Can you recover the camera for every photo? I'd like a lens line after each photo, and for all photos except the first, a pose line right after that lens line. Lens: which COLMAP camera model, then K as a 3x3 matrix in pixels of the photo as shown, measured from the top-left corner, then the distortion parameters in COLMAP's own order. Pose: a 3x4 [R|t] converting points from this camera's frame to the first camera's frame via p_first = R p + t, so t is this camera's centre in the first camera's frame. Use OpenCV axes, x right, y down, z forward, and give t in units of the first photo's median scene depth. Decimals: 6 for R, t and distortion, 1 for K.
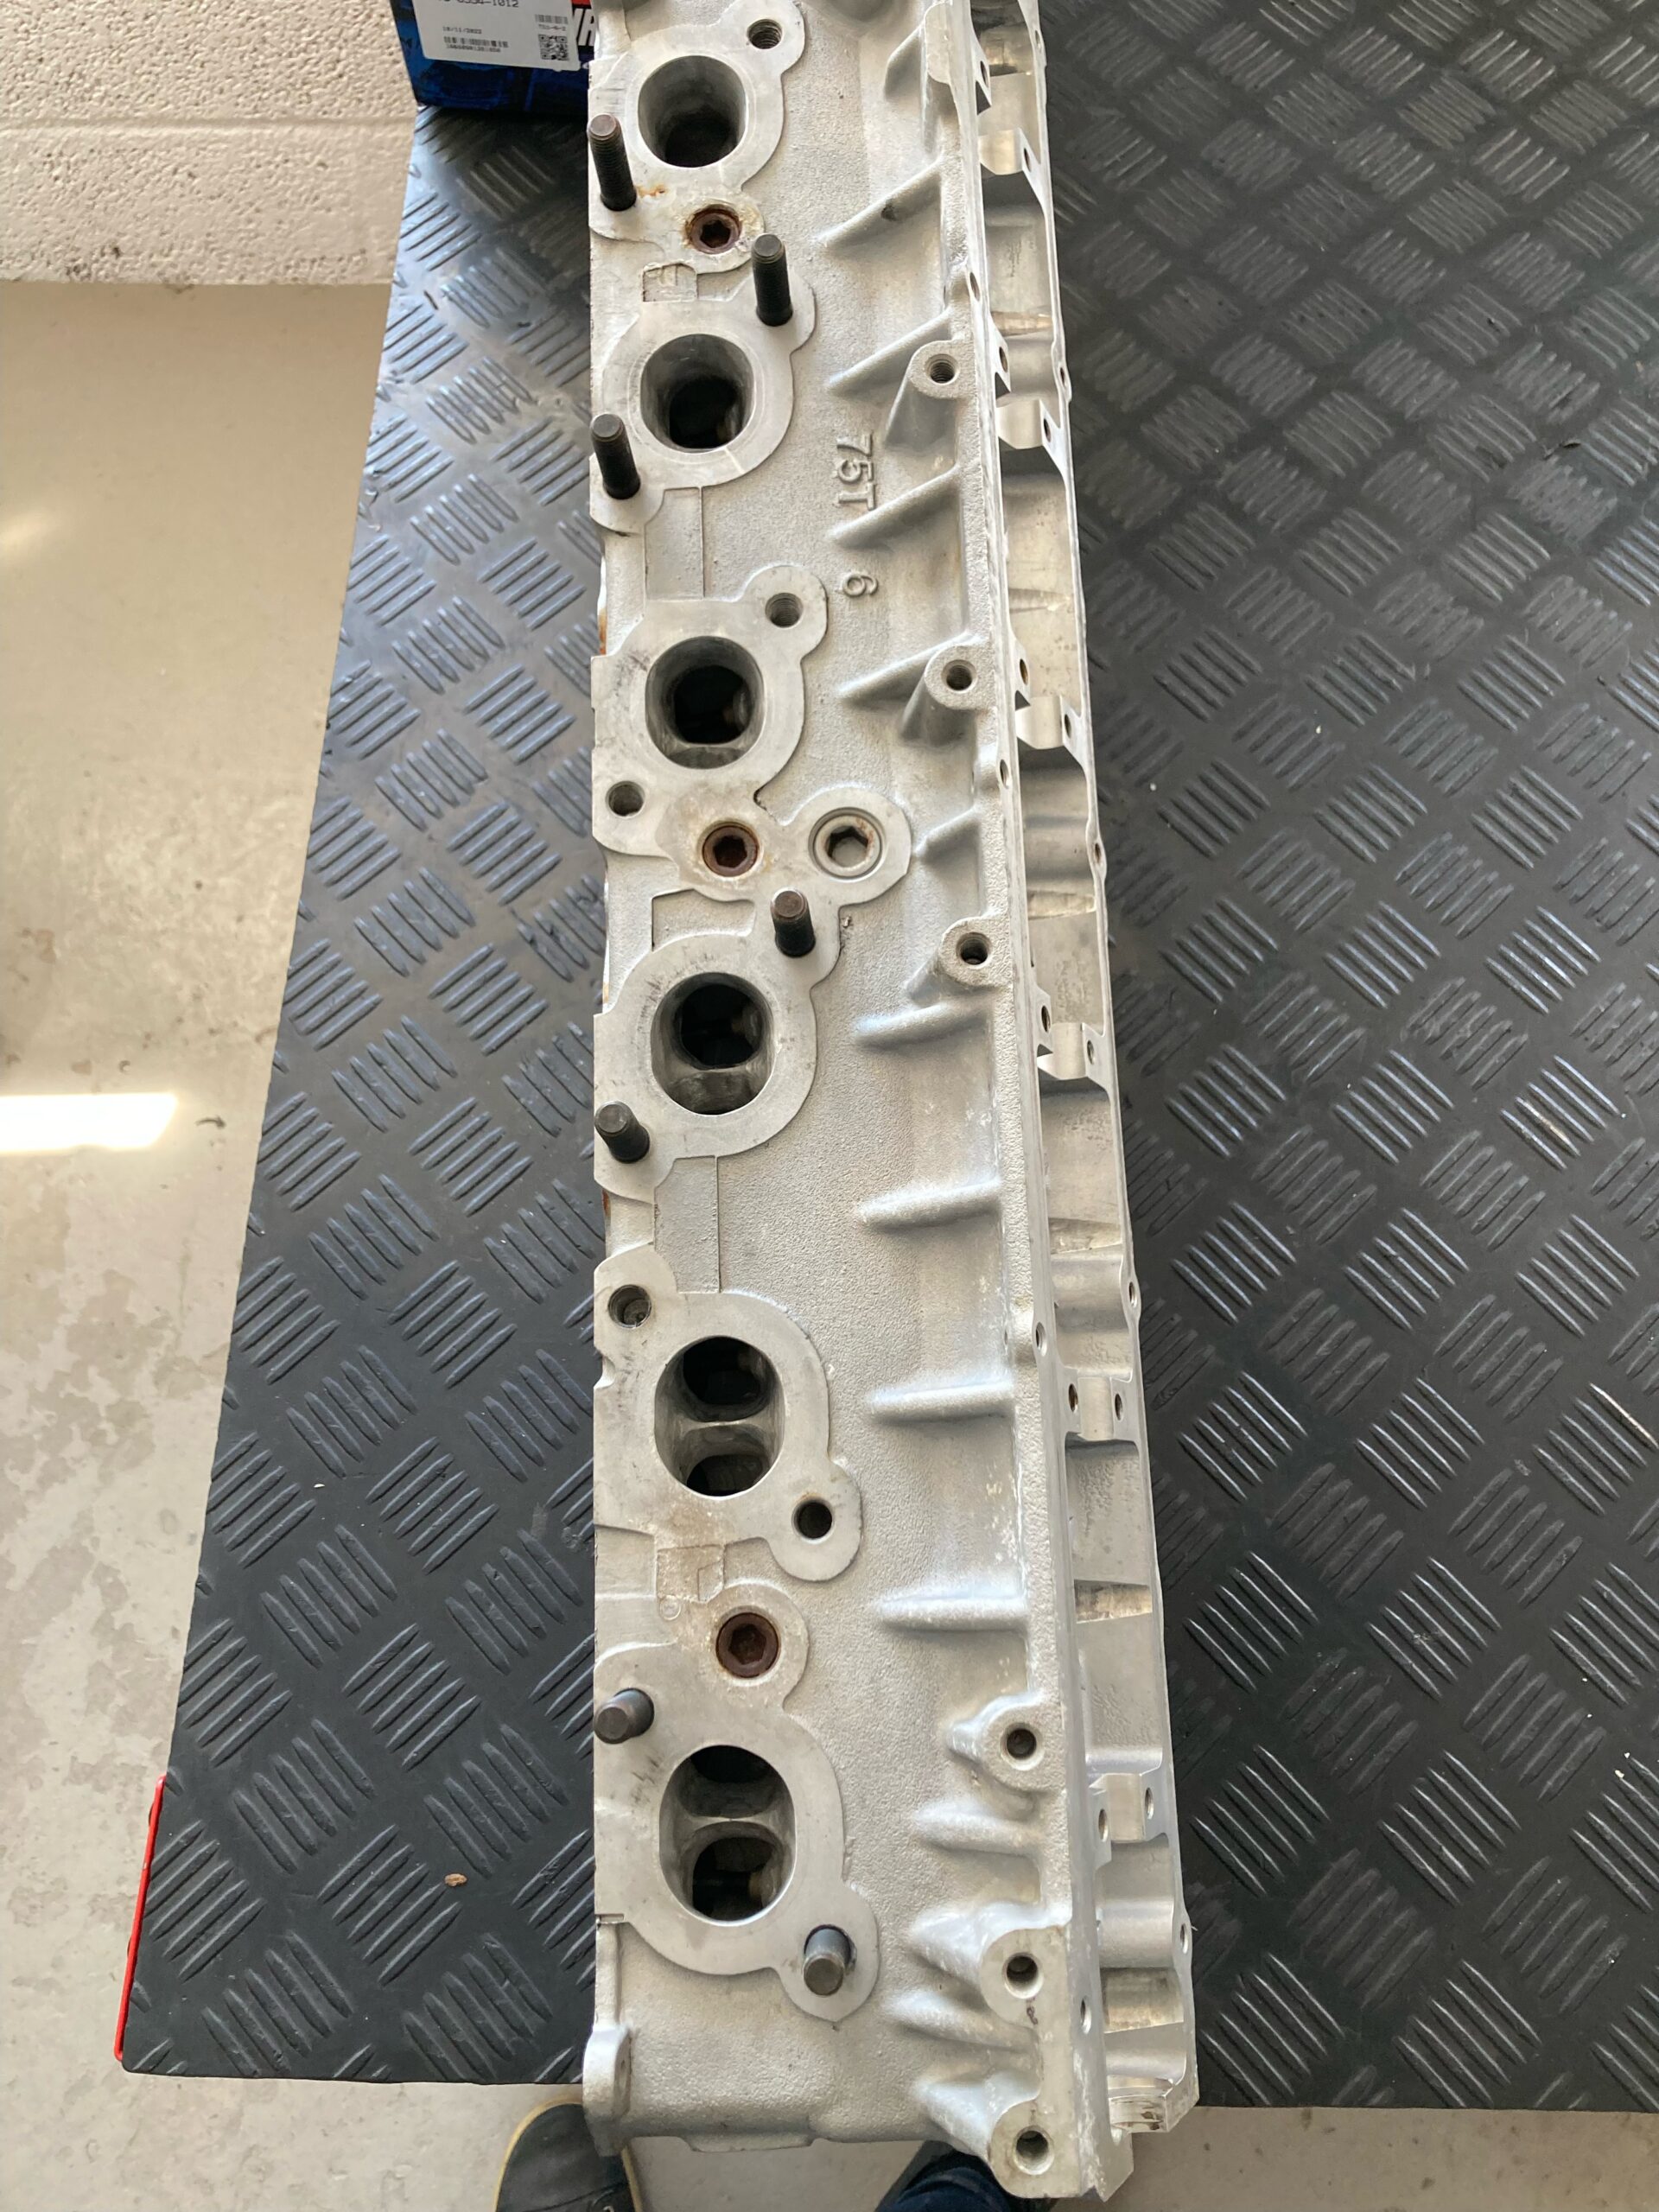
lens RADIAL K [[1638.7, 0, 835.7], [0, 1638.7, 1098.1], [0, 0, 1]] dist [0.013676, -0.008253]
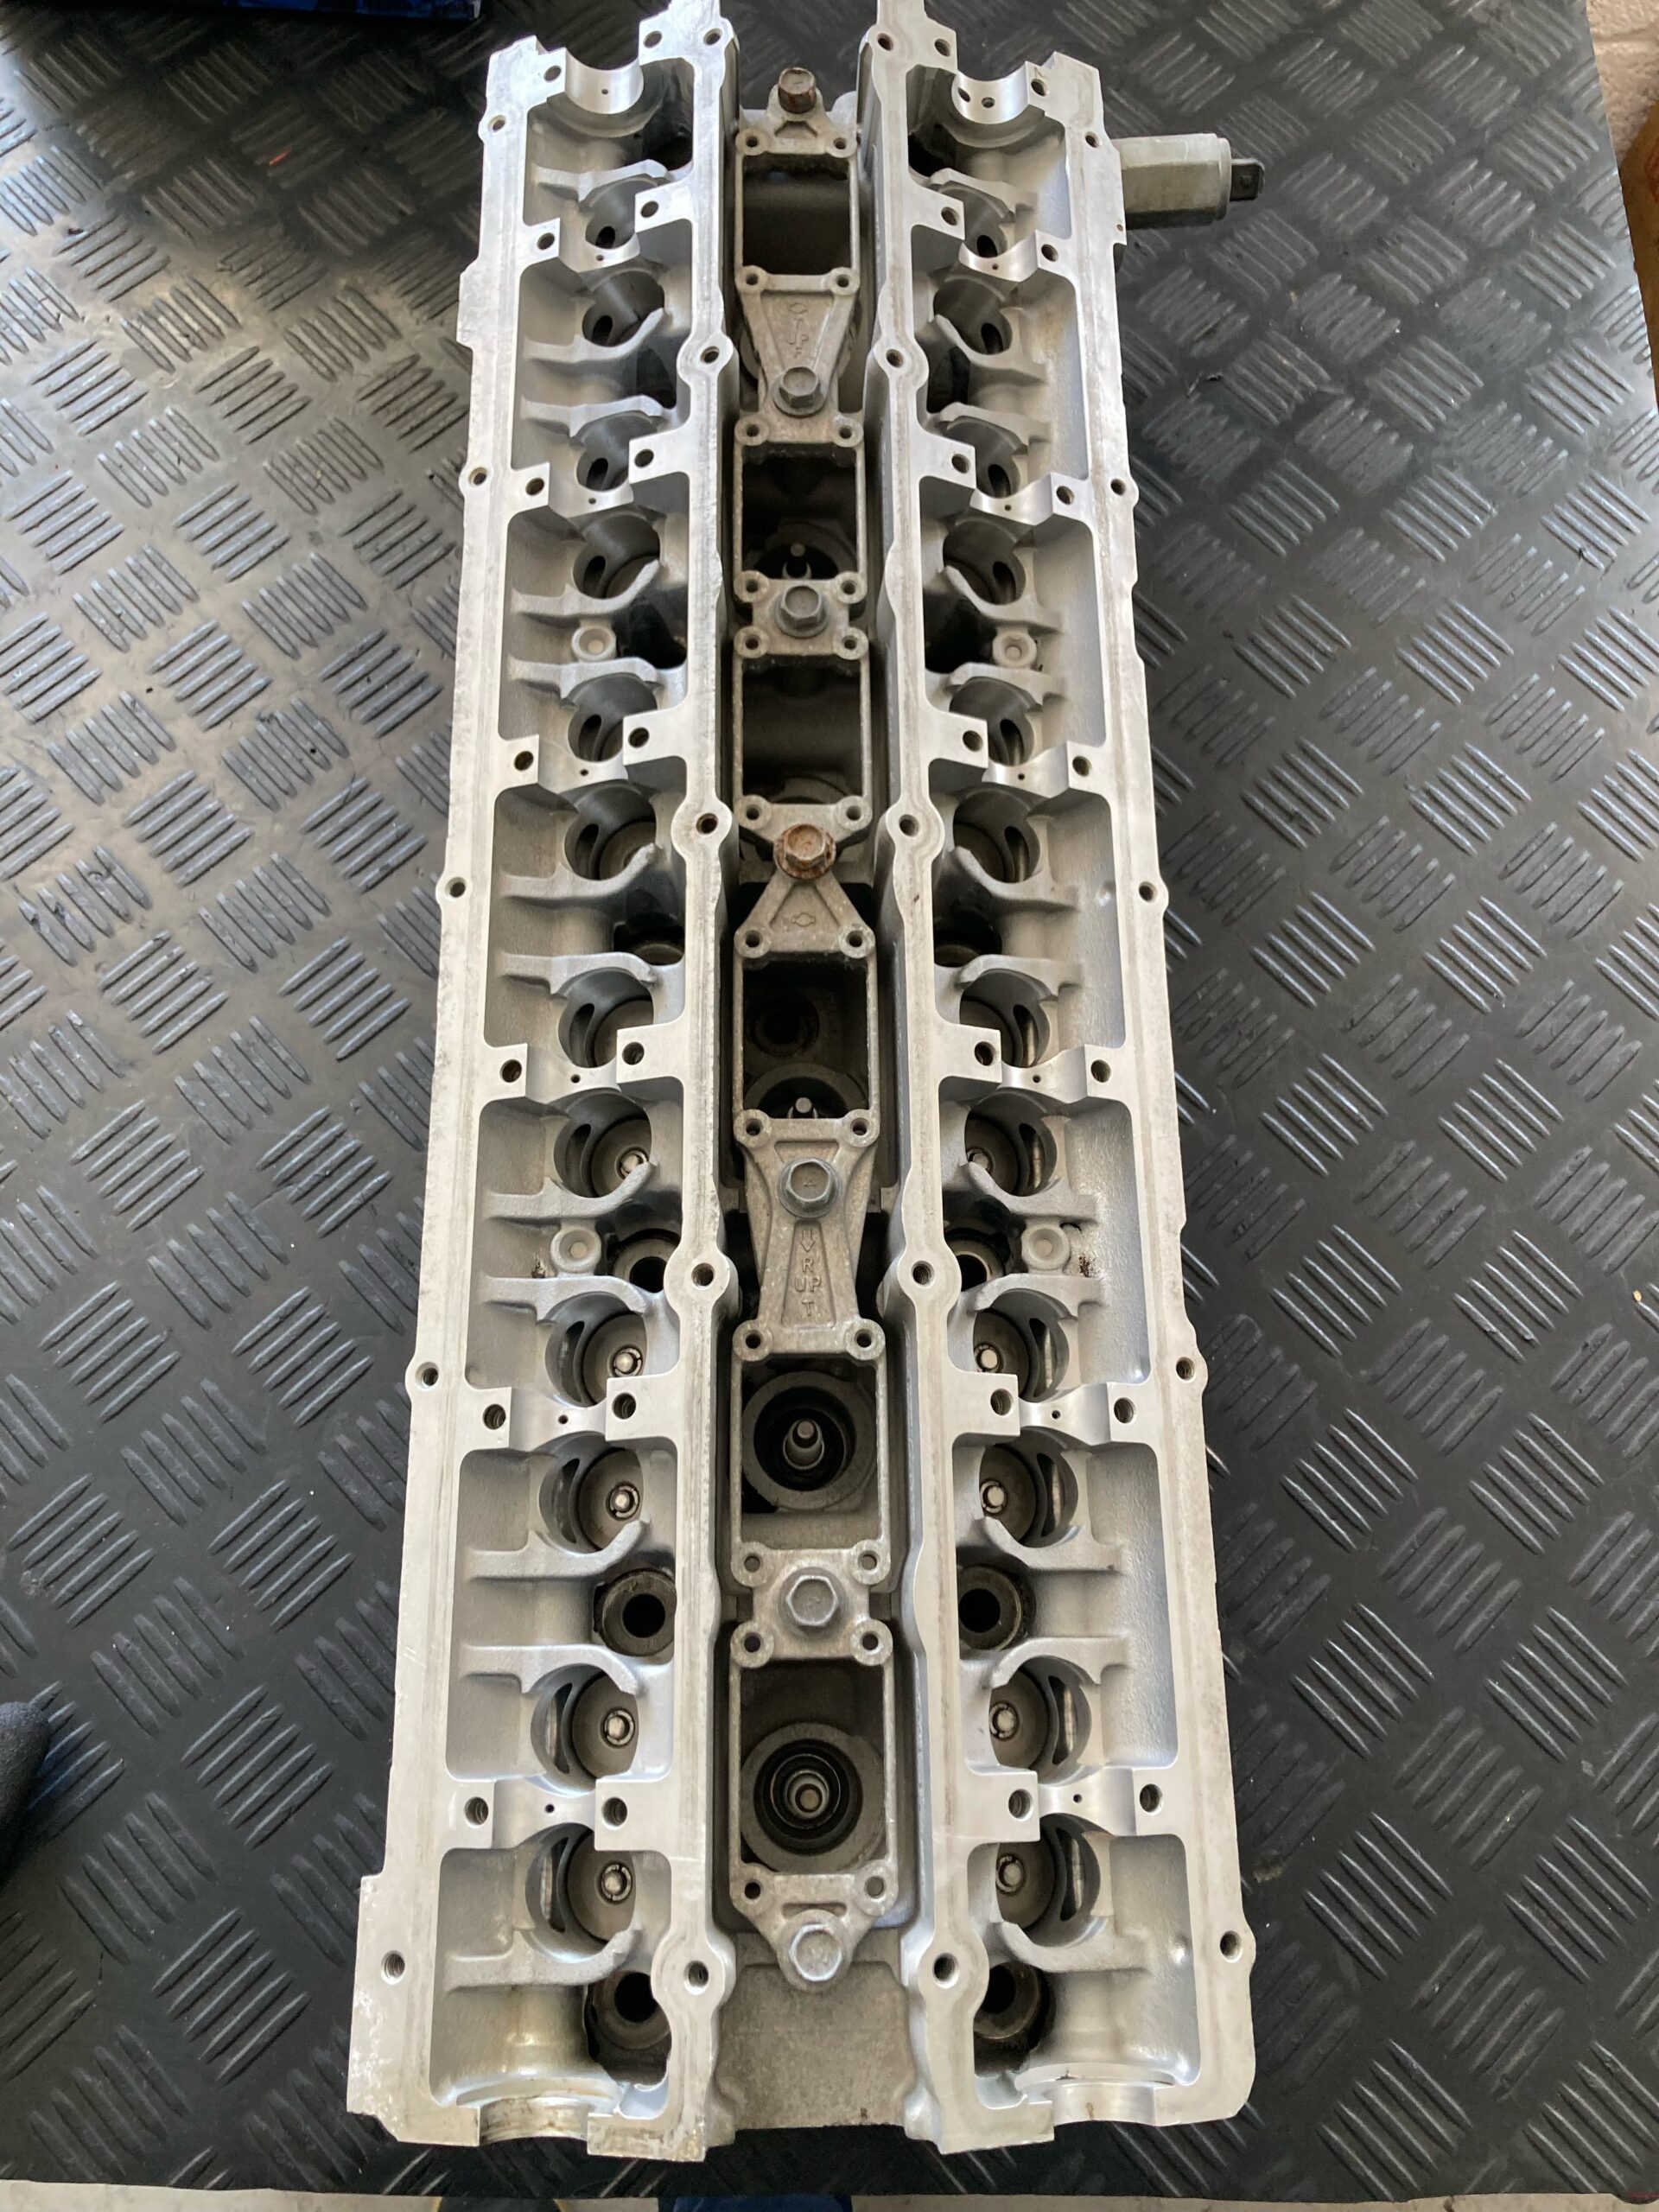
lens RADIAL K [[1799.3, 0, 829.7], [0, 1799.3, 1122.4], [0, 0, 1]] dist [0.009851, -0.005186]
pose [[0.999584, -0.001481, 0.028805, 0.199432], [0.001225, 0.999960, 0.008894, 0.005611], [-0.028817, -0.008855, 0.999545, 0.001852]]
